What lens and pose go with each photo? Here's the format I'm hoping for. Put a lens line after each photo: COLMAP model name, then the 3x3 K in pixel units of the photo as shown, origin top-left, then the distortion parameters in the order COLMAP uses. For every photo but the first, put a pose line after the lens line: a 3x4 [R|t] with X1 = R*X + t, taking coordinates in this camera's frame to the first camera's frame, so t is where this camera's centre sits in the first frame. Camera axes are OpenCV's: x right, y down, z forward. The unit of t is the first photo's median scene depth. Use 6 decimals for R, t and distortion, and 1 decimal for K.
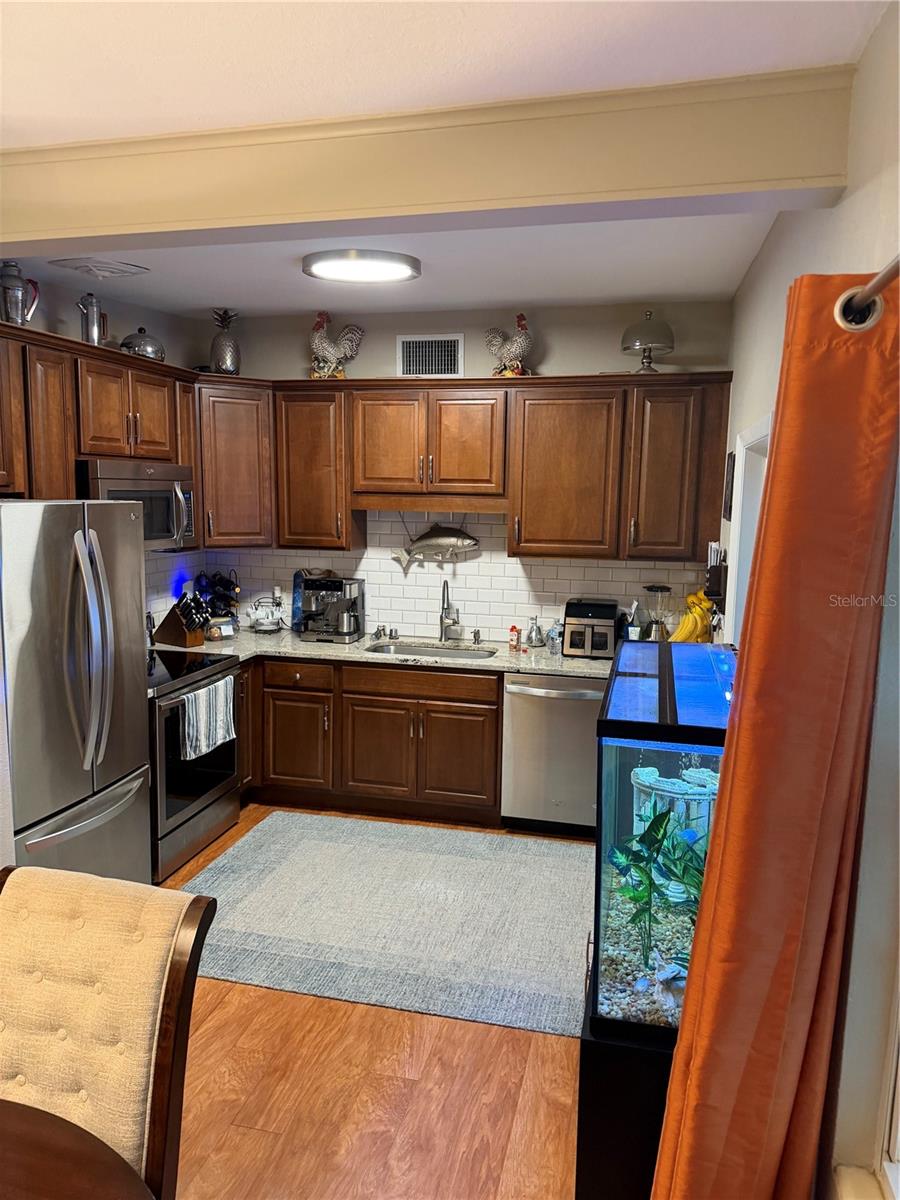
lens RADIAL K [[827.1, 0, 448.1], [0, 827.1, 591.7], [0, 0, 1]] dist [0.138288, 0.003970]
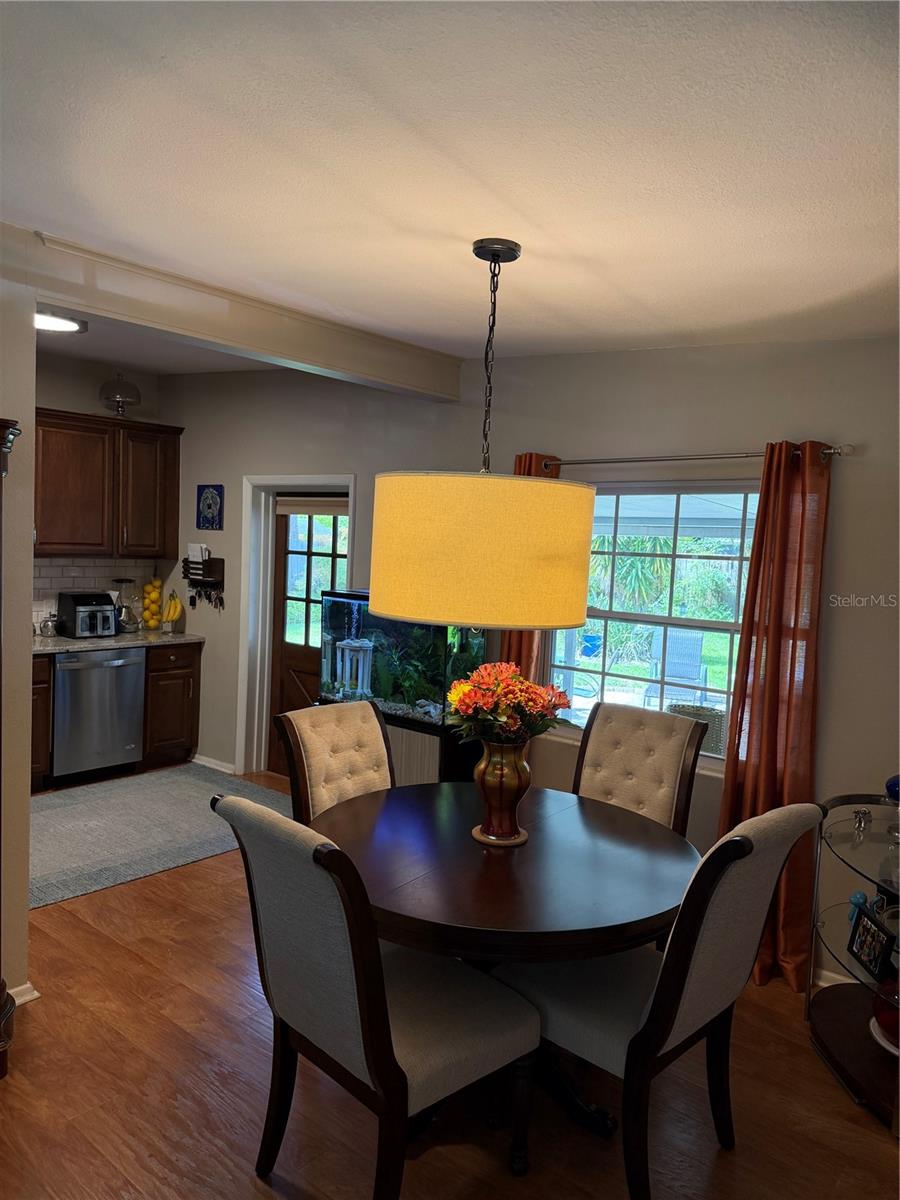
lens RADIAL K [[845.6, 0, 451.3], [0, 845.6, 598.6], [0, 0, 1]] dist [-0.001711, 0.001500]
pose [[0.437965, -0.056455, 0.897218, -0.759027], [0.065236, 0.997391, 0.030913, 0.017598], [-0.896622, 0.044992, 0.440505, -0.041053]]
